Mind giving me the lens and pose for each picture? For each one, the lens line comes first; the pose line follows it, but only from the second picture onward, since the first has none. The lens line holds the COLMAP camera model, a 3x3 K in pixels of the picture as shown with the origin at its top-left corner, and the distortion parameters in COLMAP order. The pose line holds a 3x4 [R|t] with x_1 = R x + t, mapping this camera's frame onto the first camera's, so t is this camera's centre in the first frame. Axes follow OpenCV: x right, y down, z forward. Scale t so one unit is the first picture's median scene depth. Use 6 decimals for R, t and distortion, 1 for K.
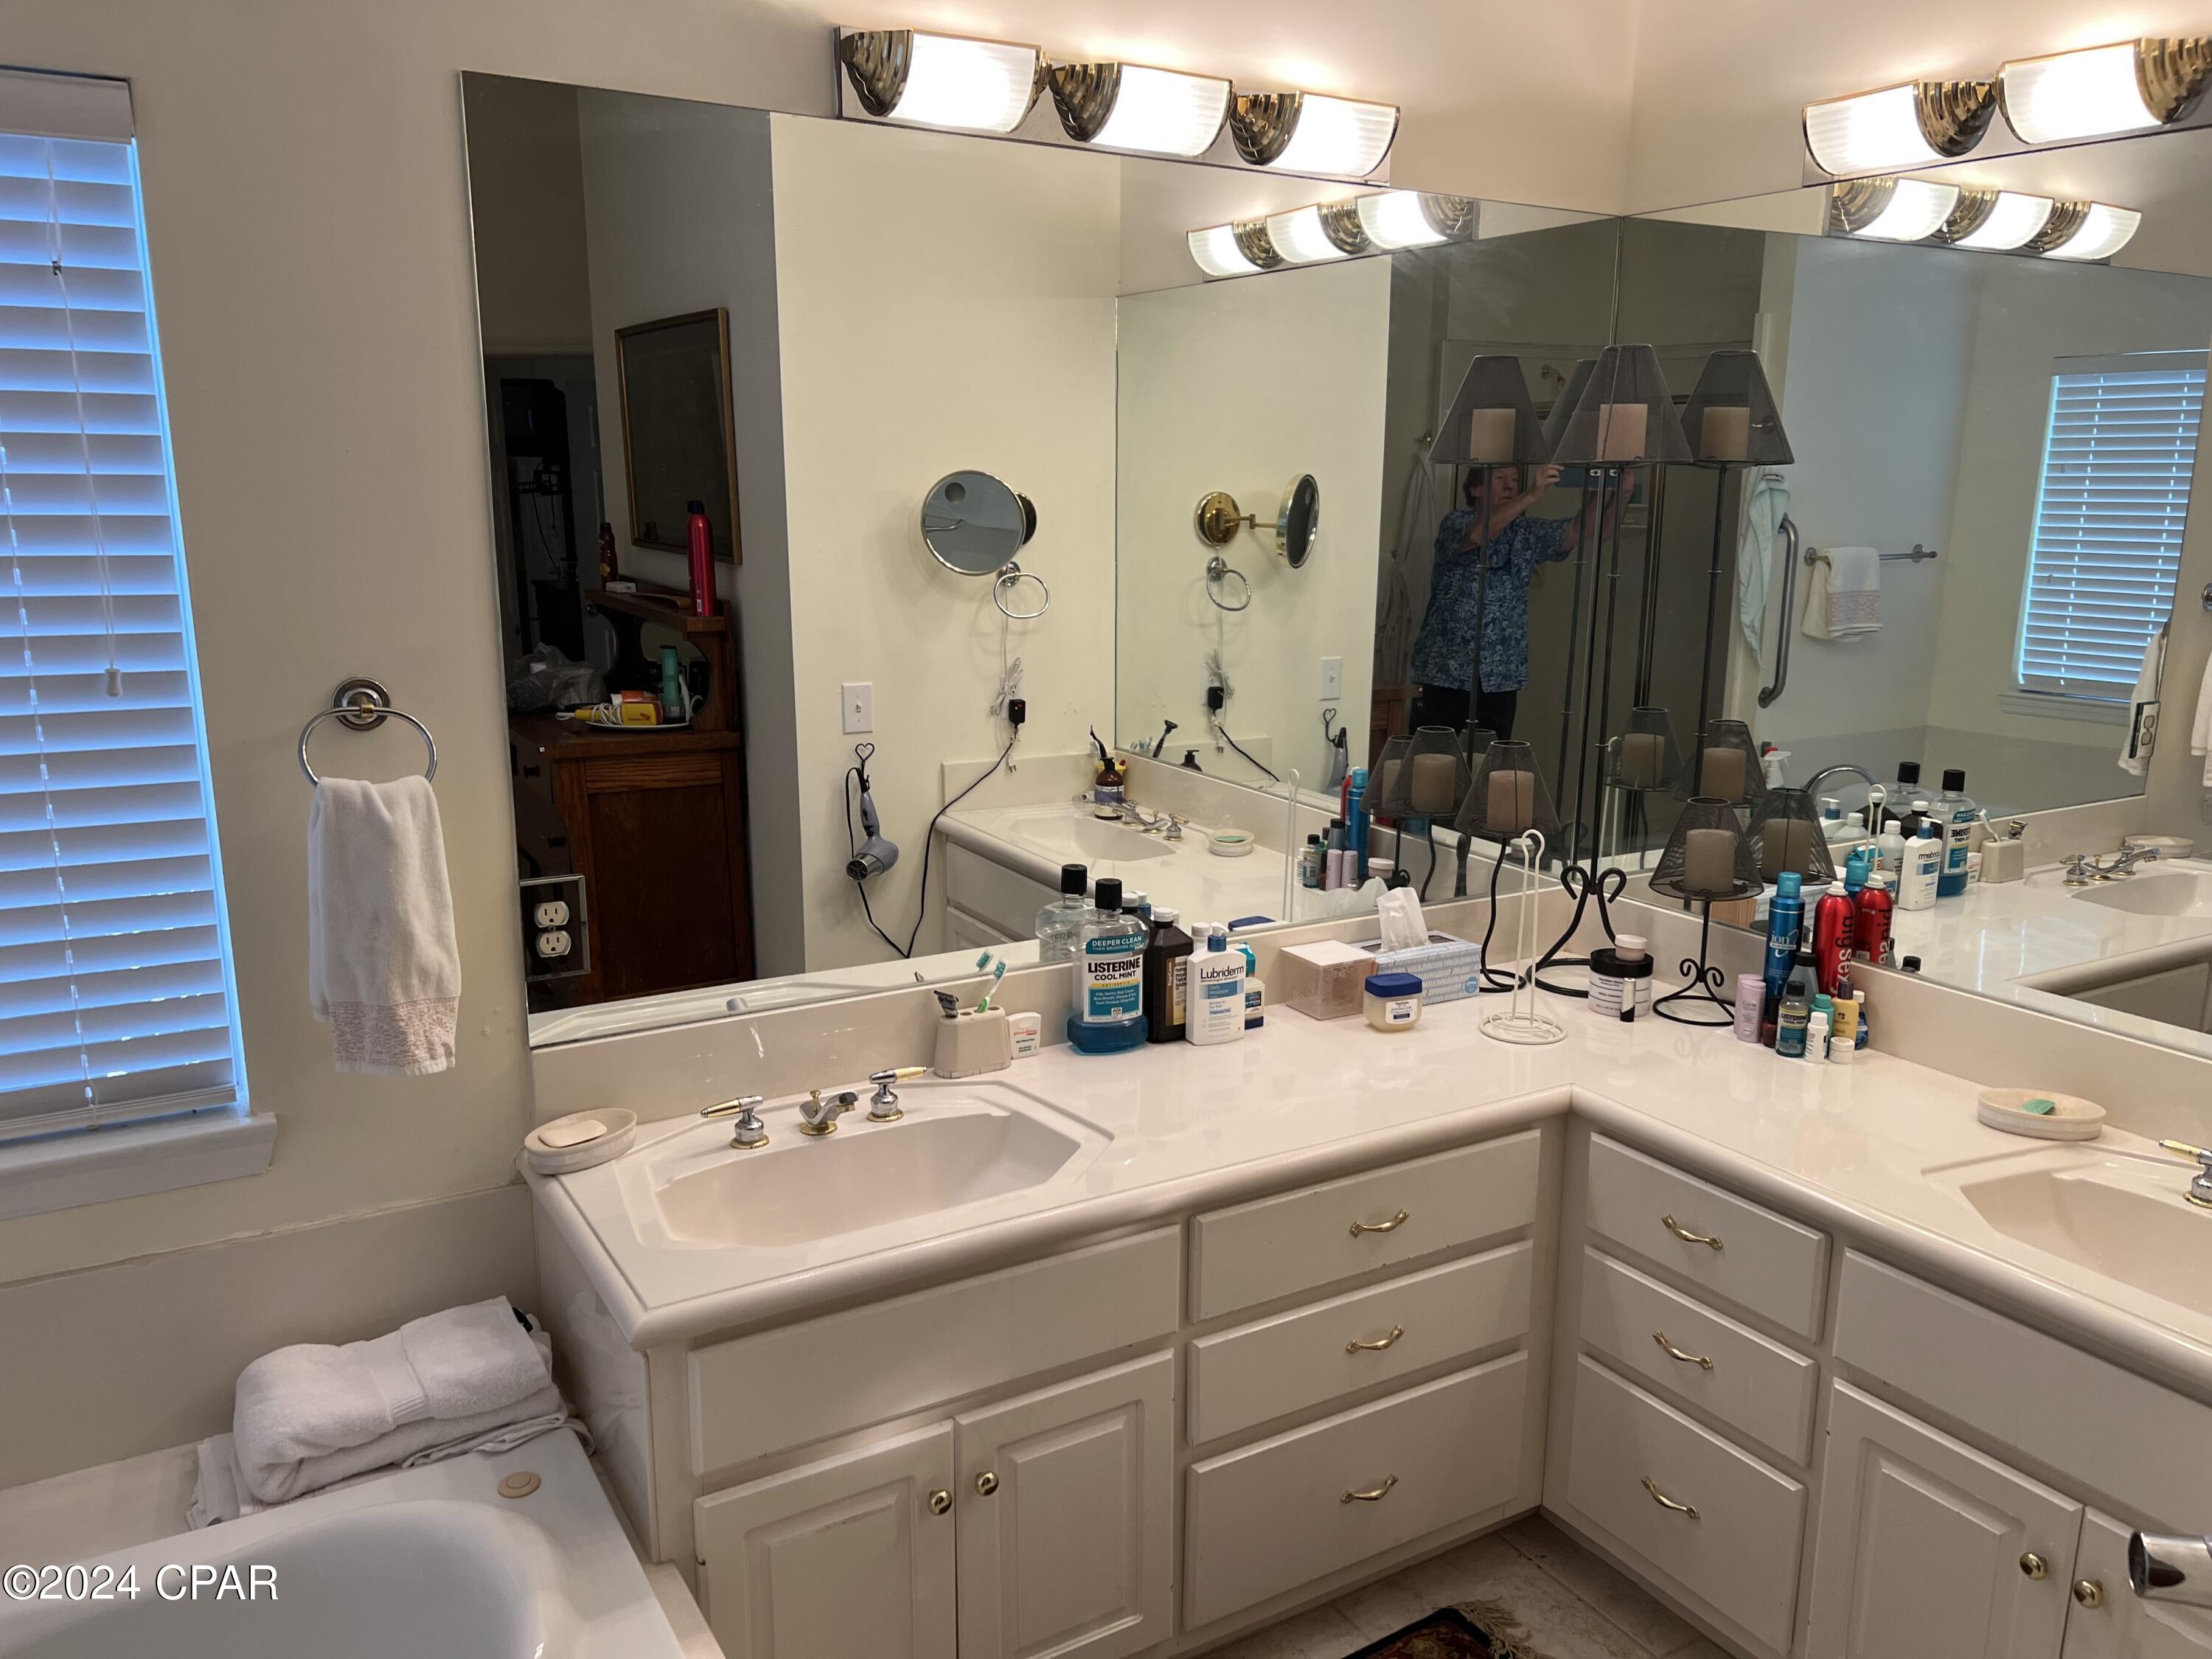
lens RADIAL K [[1686.1, 0, 1110.5], [0, 1686.1, 851.8], [0, 0, 1]] dist [0.072588, -0.065539]
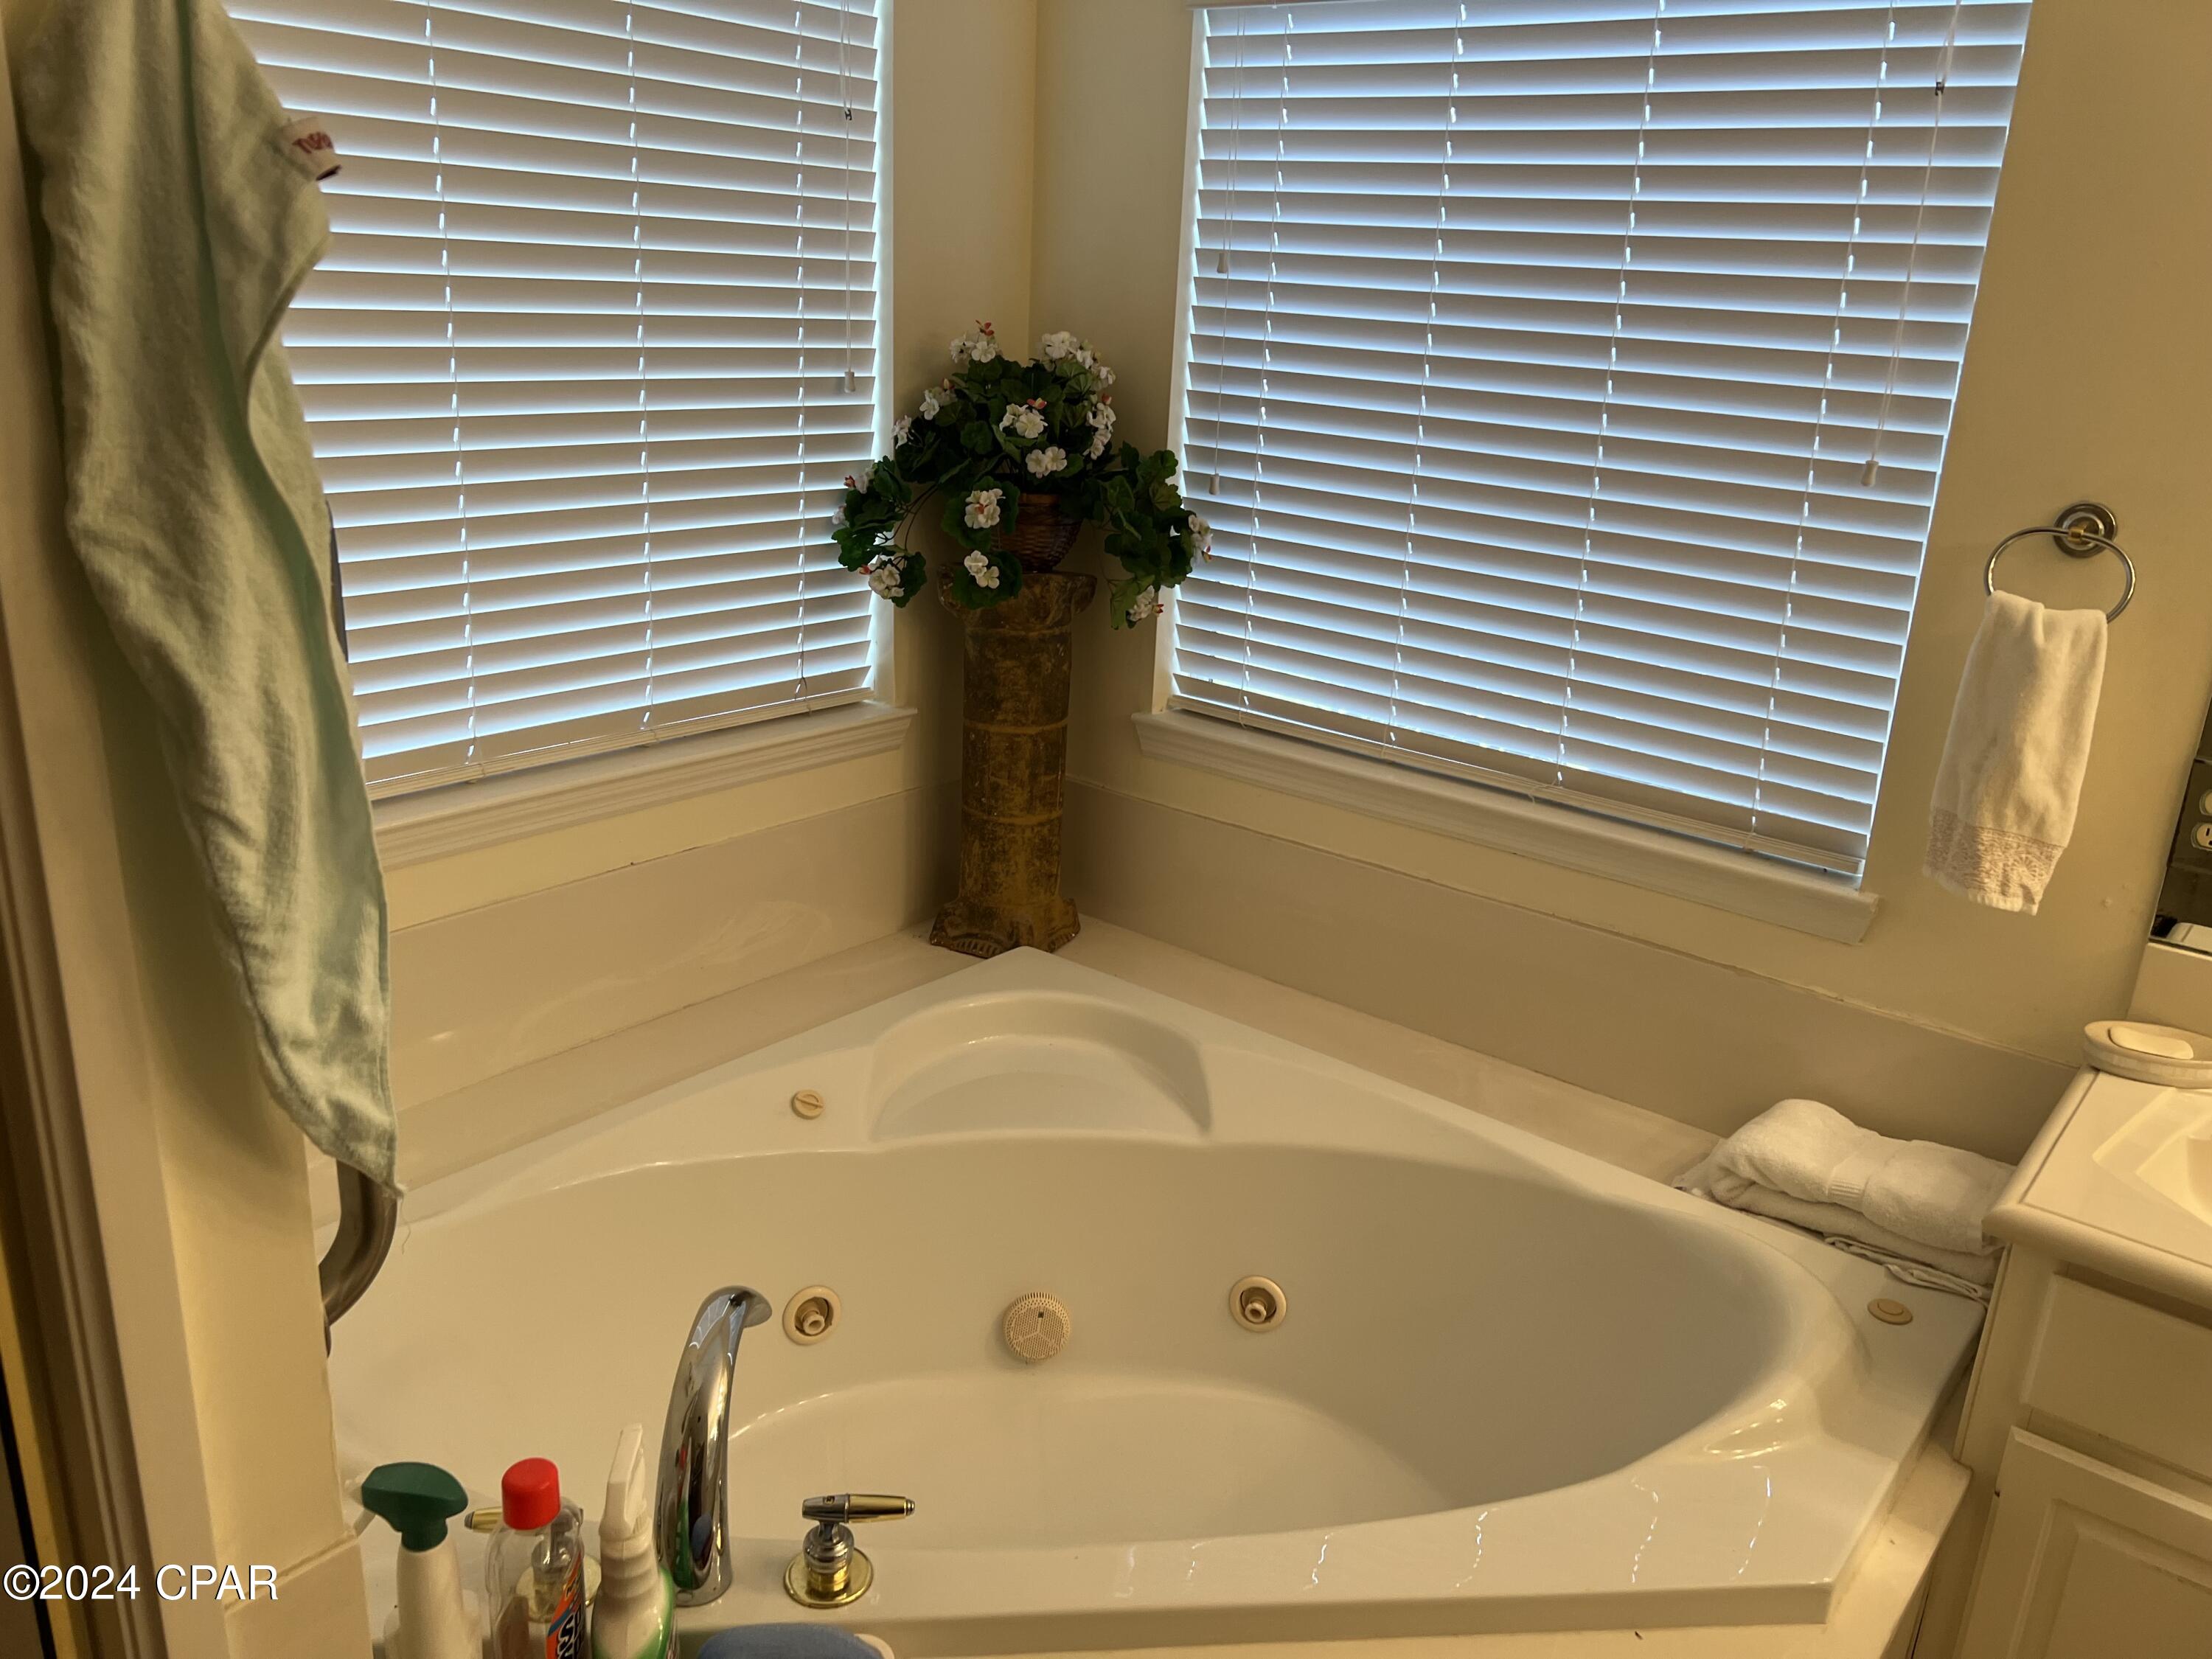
lens RADIAL K [[1686.1, 0, 1117.0], [0, 1686.1, 816.7], [0, 0, 1]] dist [0.072588, -0.065539]
pose [[0.346125, 0.298346, -0.889487, 0.290260], [-0.258041, 0.941798, 0.215481, -0.001281], [0.902005, 0.154941, 0.402965, 0.137862]]
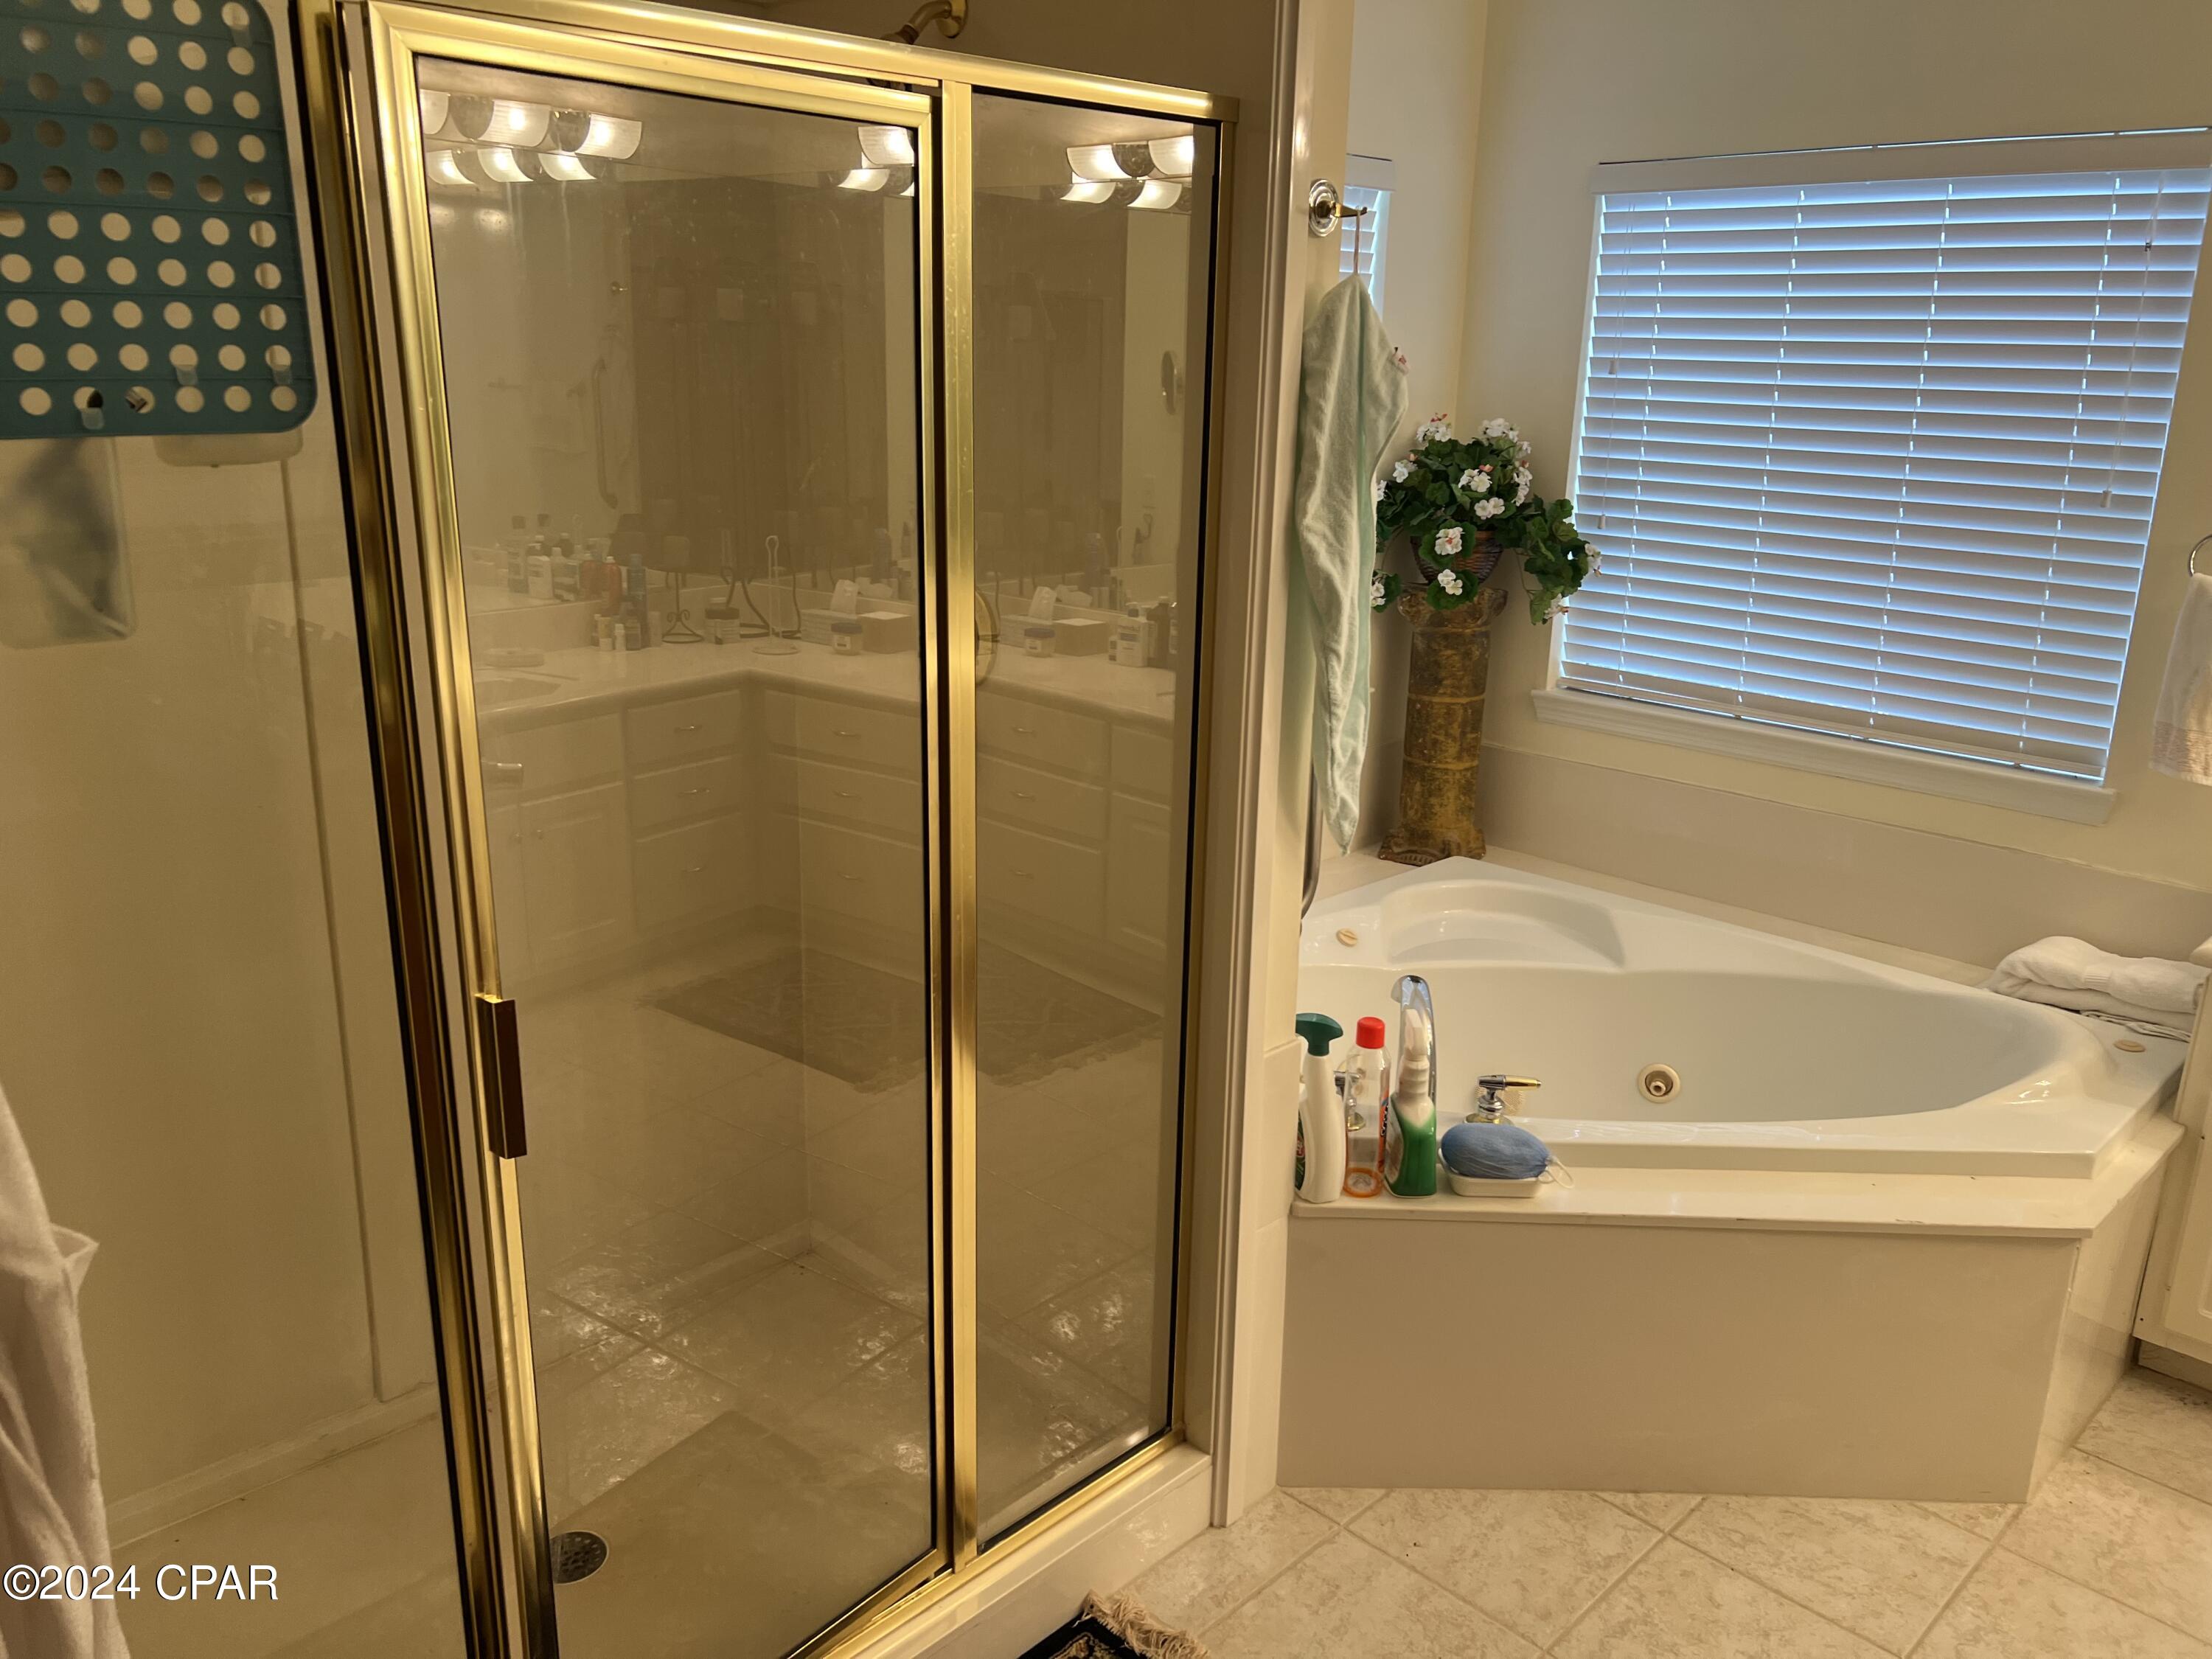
lens RADIAL K [[1686.1, 0, 1091.6], [0, 1686.1, 825.7], [0, 0, 1]] dist [0.072588, -0.065539]
pose [[0.243124, 0.264584, -0.933213, 0.766539], [-0.235859, 0.949331, 0.207707, 0.082656], [0.940883, 0.169608, 0.293210, -0.330369]]
